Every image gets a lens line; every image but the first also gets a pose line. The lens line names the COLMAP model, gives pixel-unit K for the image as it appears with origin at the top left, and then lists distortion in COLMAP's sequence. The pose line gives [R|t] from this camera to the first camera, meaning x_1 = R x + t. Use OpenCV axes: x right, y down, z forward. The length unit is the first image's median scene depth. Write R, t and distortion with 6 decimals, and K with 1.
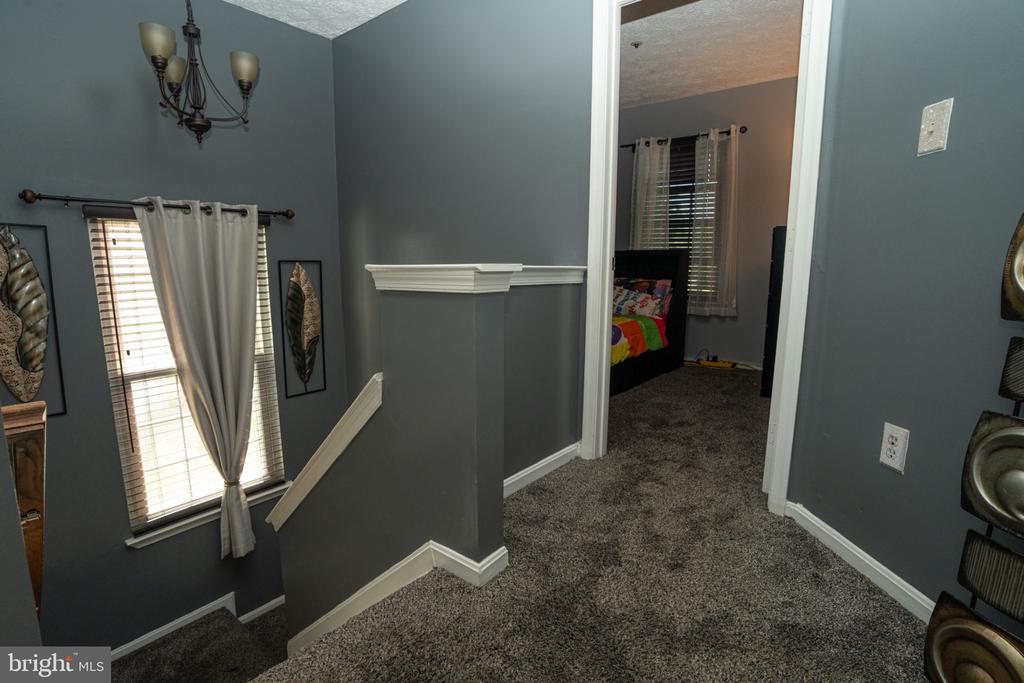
lens RADIAL K [[492.1, 0, 514.3], [0, 492.1, 340.3], [0, 0, 1]] dist [-0.047720, 0.005991]
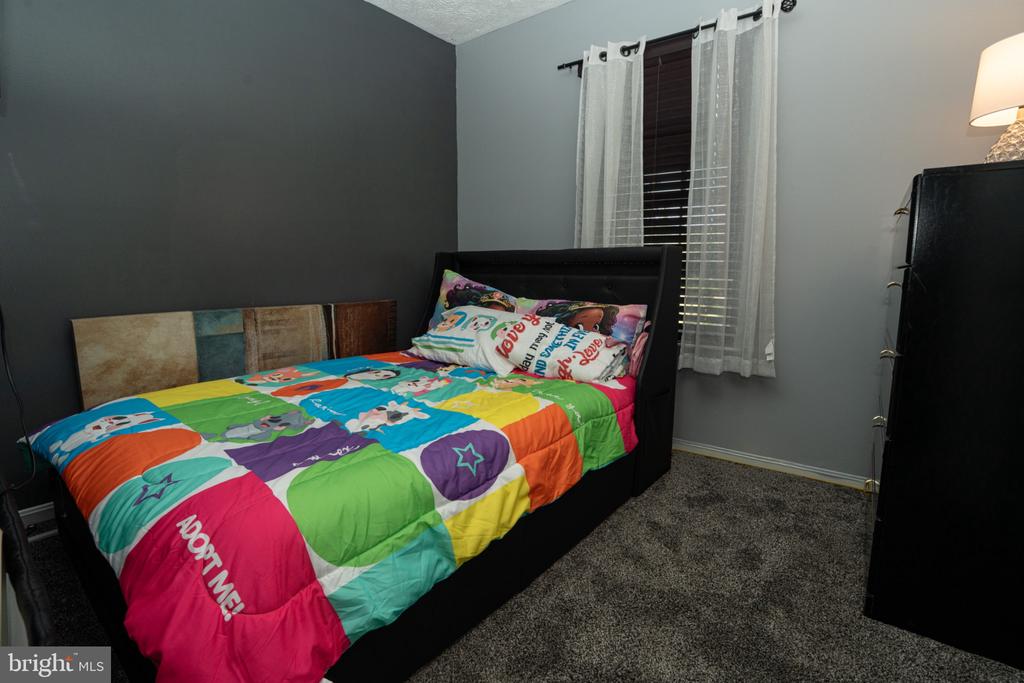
lens RADIAL K [[492.1, 0, 506.0], [0, 492.1, 335.8], [0, 0, 1]] dist [-0.047720, 0.005991]
pose [[0.999989, -0.000231, -0.004701, 0.177307], [0.000138, 0.999806, -0.019679, -0.082153], [0.004705, 0.019678, 0.999795, 0.490238]]
